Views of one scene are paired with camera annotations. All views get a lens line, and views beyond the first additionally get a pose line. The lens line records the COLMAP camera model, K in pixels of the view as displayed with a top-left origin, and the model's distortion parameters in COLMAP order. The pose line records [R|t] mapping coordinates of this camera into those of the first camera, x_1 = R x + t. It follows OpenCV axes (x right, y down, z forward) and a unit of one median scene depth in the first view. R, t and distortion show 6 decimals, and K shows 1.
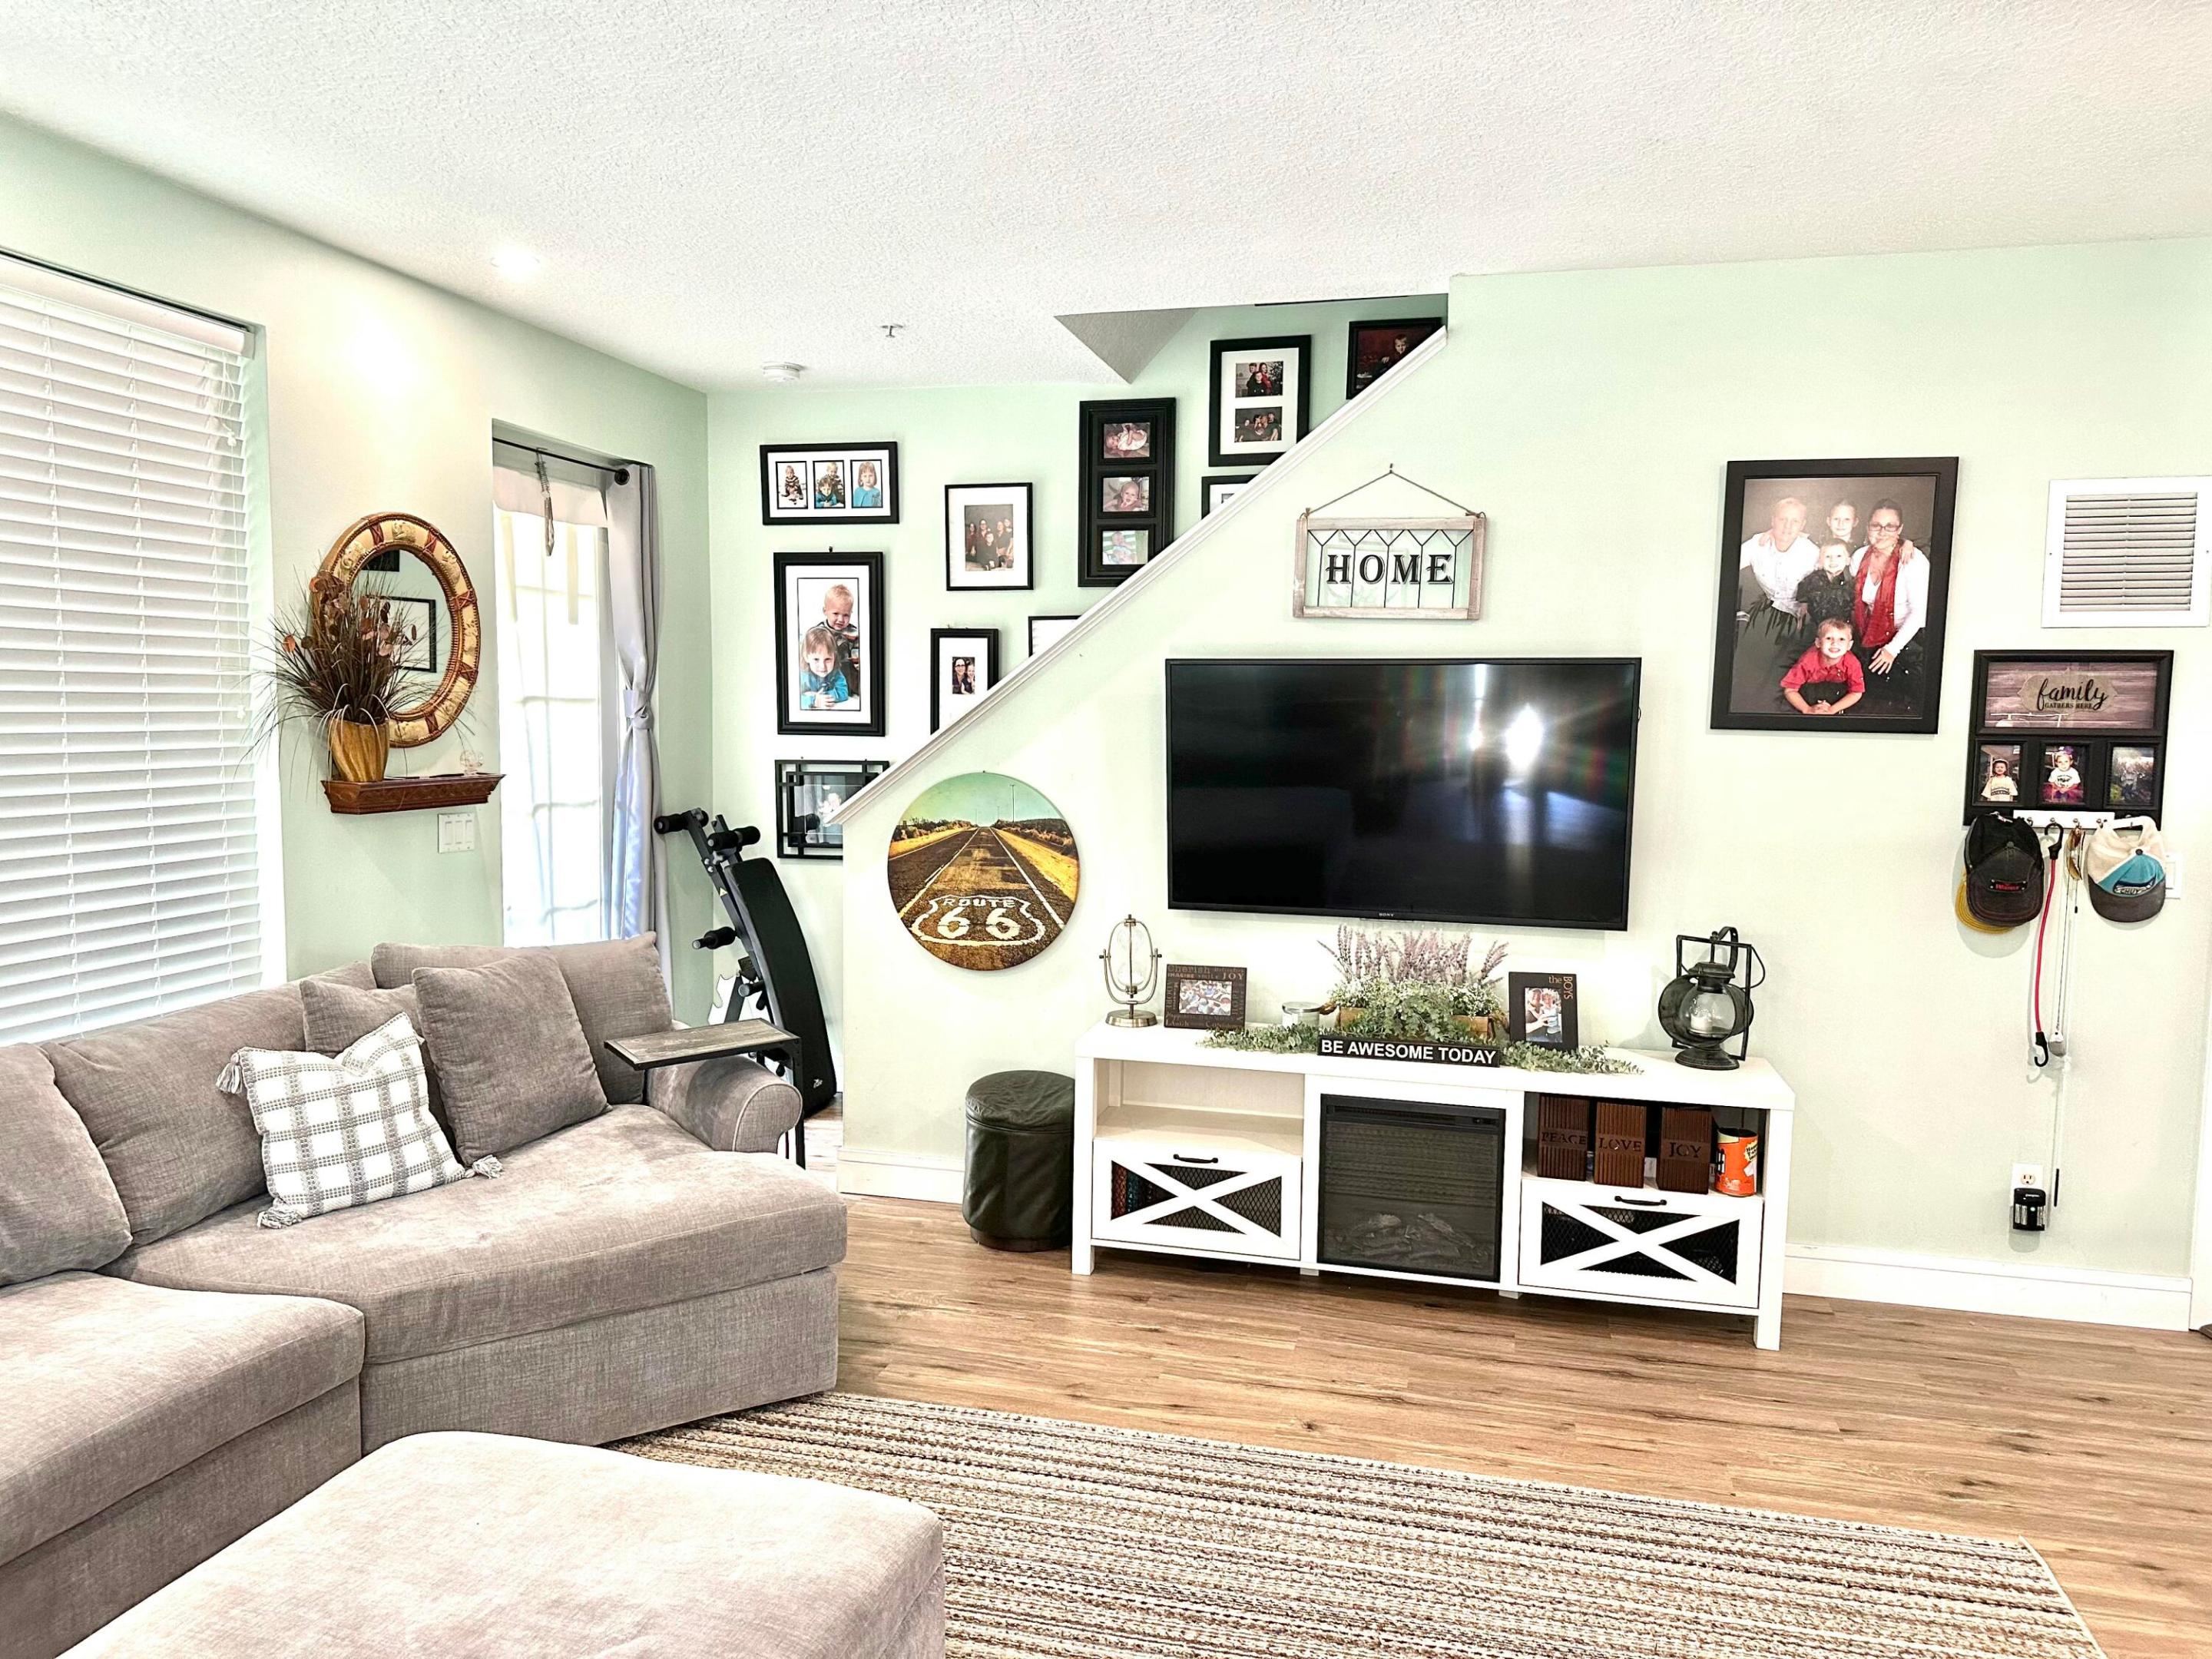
lens RADIAL K [[1547.8, 0, 1108.1], [0, 1547.8, 834.1], [0, 0, 1]] dist [0.000482, -0.000765]
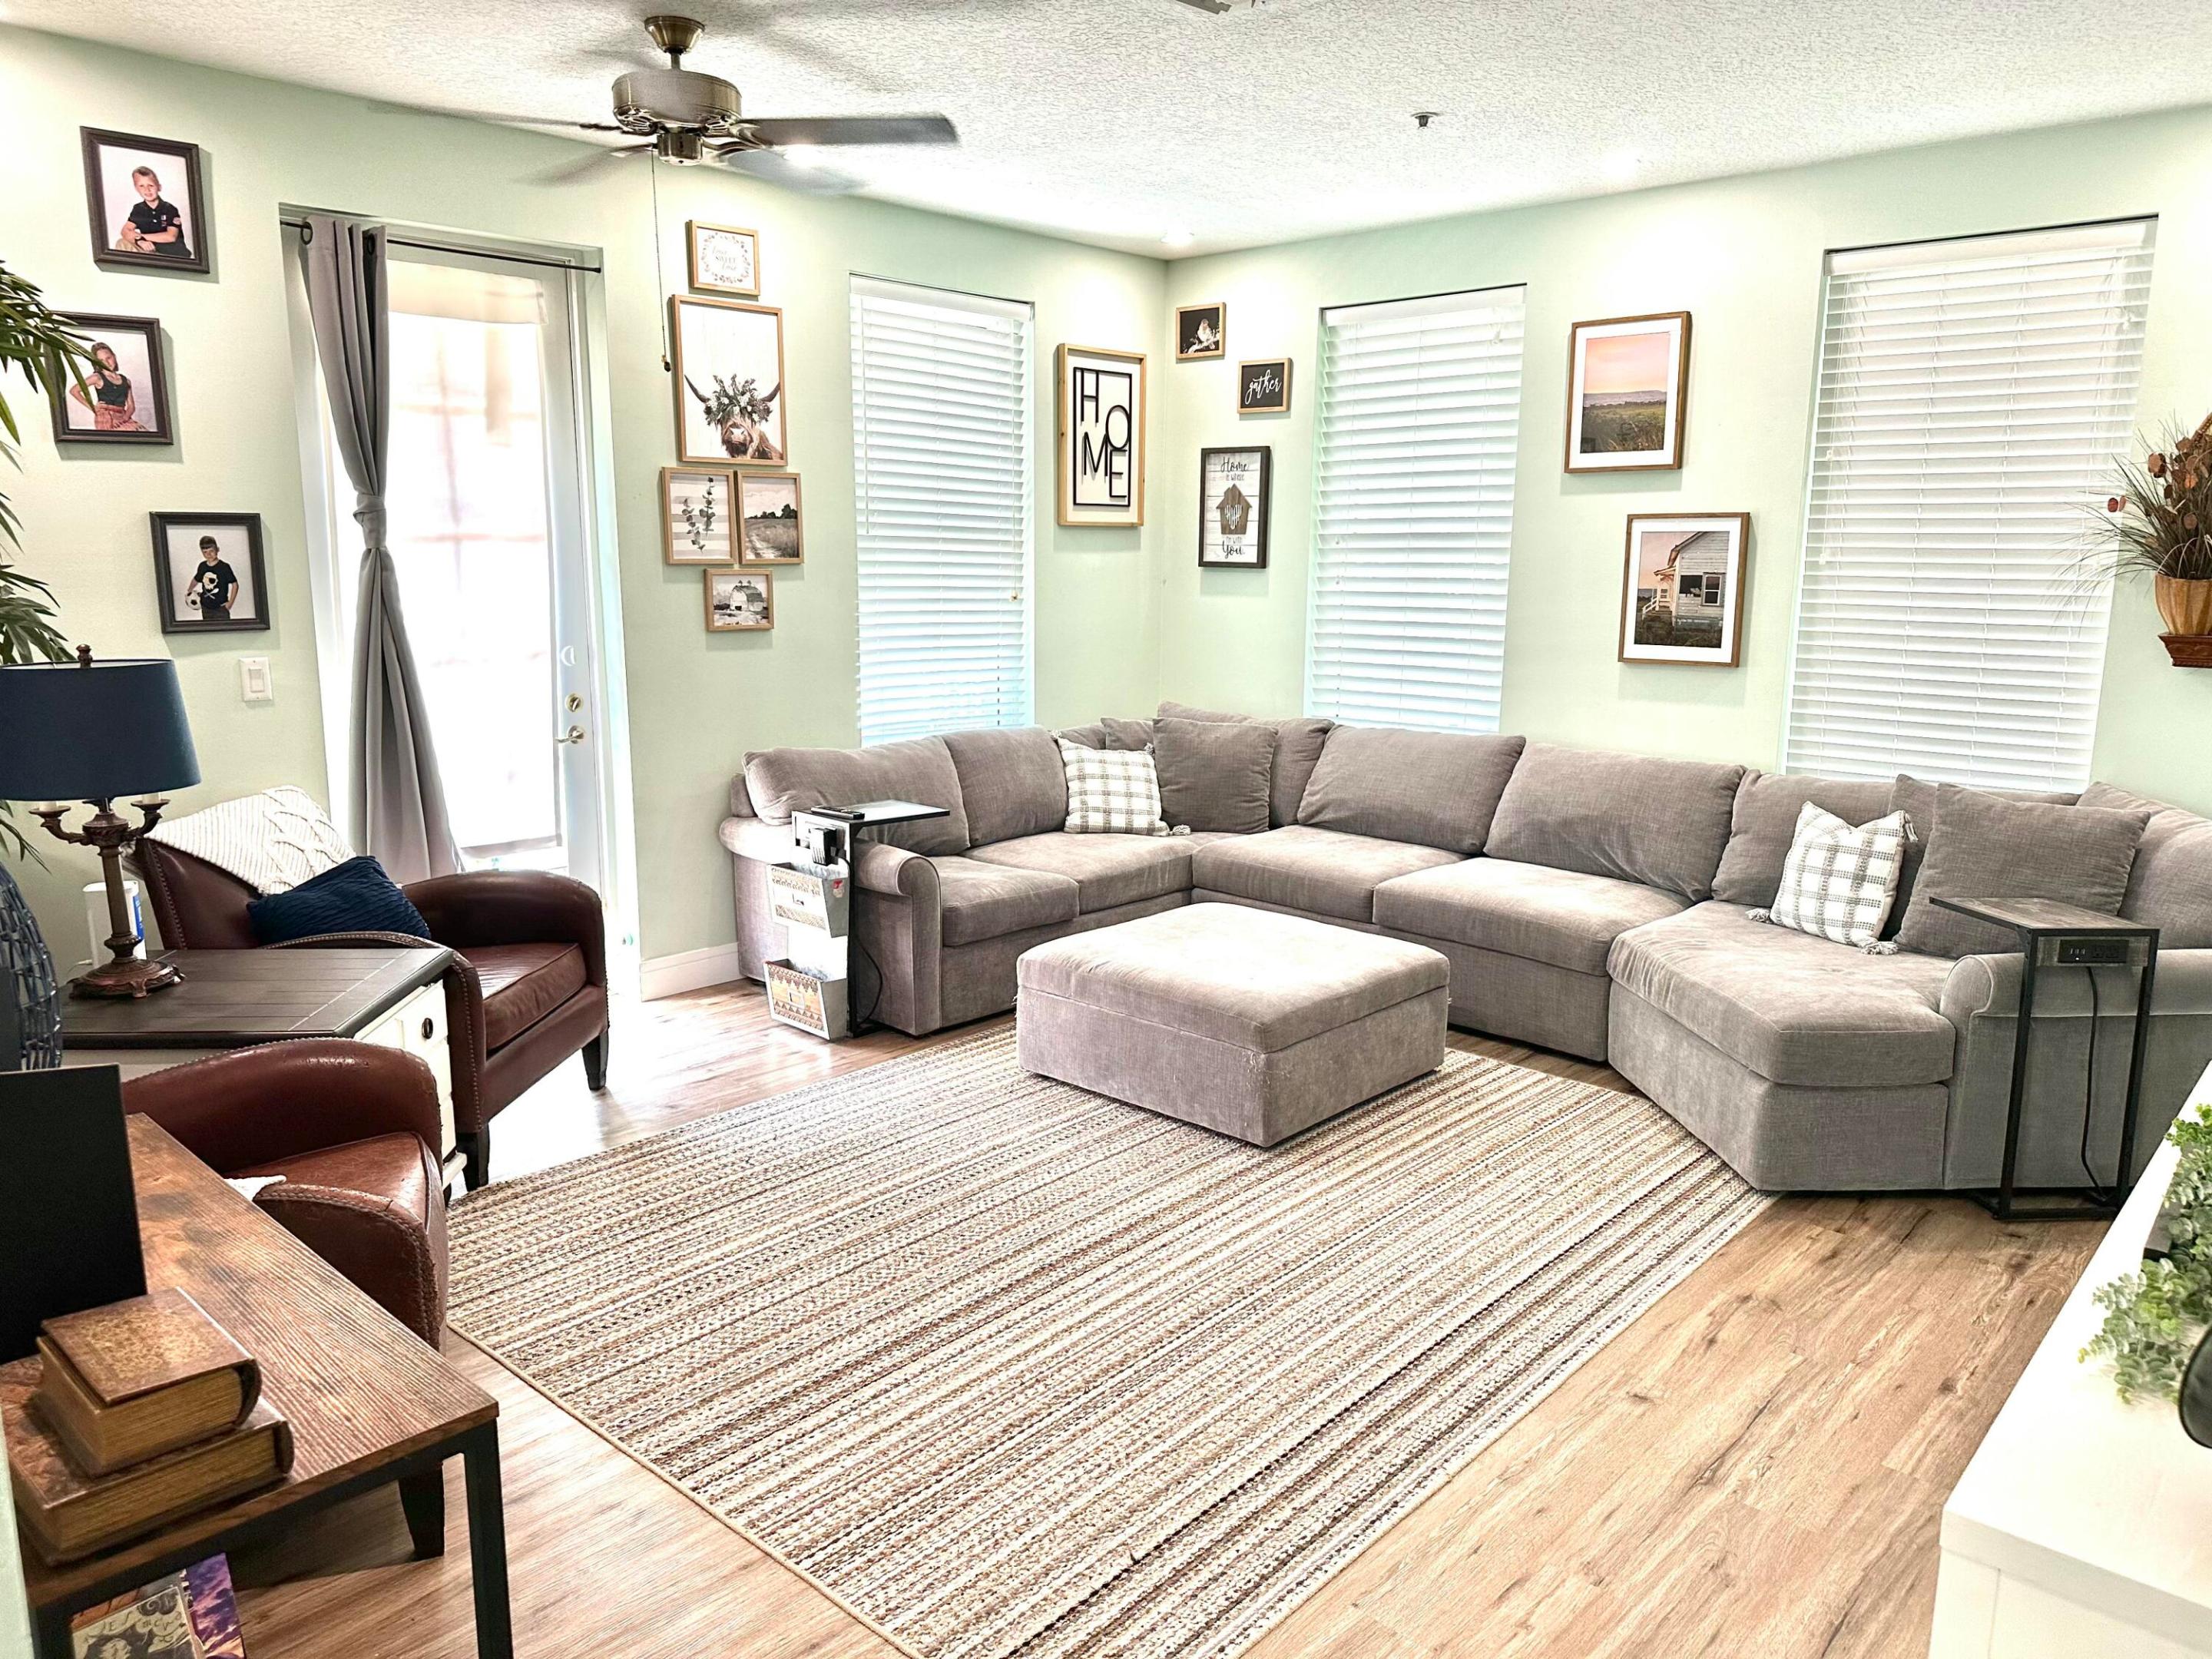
lens RADIAL K [[1547.8, 0, 1108.5], [0, 1547.8, 827.4], [0, 0, 1]] dist [0.000482, -0.000765]
pose [[-0.464261, 0.150145, -0.872879, 0.957239], [-0.093292, 0.971754, 0.216773, -0.082214], [0.880772, 0.182072, -0.437140, 1.044740]]
